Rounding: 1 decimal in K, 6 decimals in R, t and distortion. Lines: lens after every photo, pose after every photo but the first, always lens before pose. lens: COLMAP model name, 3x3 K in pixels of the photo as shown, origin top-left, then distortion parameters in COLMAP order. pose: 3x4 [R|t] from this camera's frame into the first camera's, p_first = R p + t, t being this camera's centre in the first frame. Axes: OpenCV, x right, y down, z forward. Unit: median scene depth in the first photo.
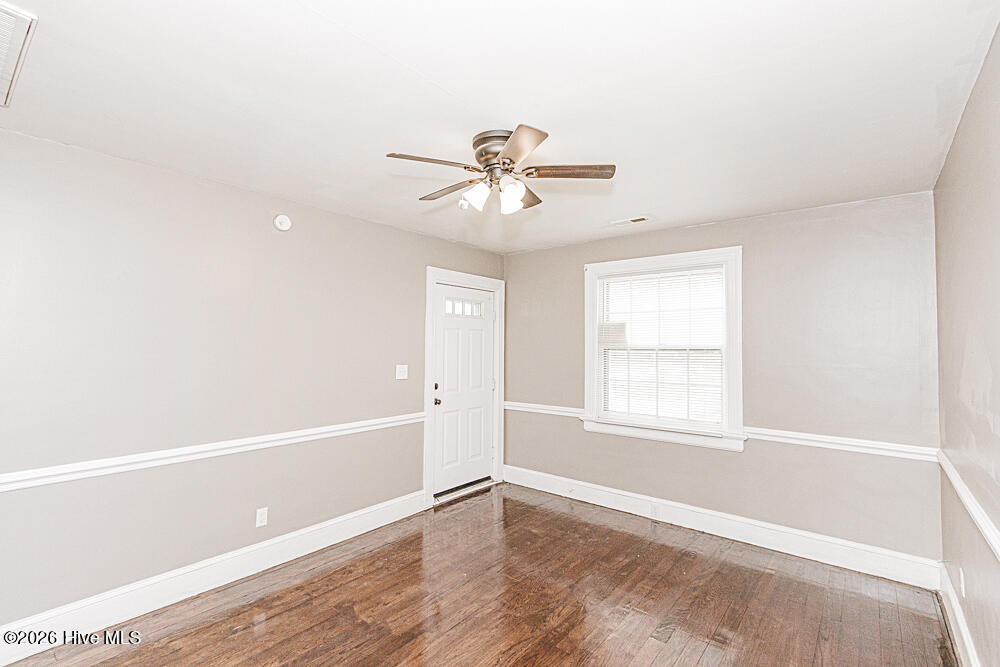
lens RADIAL K [[462.8, 0, 502.8], [0, 462.8, 333.0], [0, 0, 1]] dist [0.008087, -0.000149]
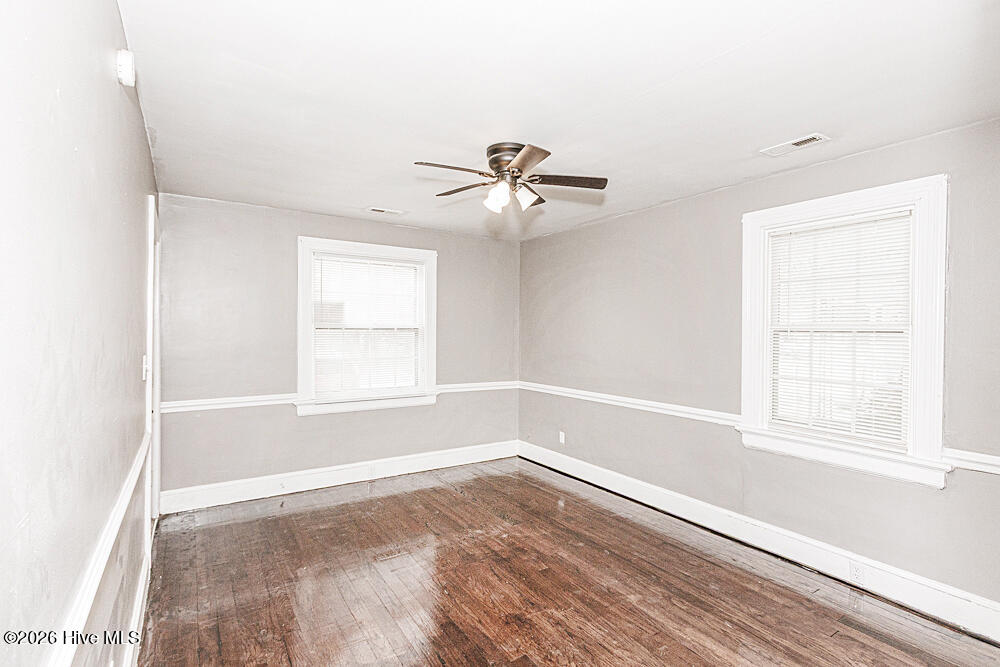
lens RADIAL K [[462.8, 0, 500.1], [0, 462.8, 335.2], [0, 0, 1]] dist [0.008087, -0.000149]
pose [[0.291647, -0.011686, 0.956455, -0.644795], [-0.033034, 0.999206, 0.022281, 0.016097], [-0.955956, -0.038094, 0.291029, 0.382293]]
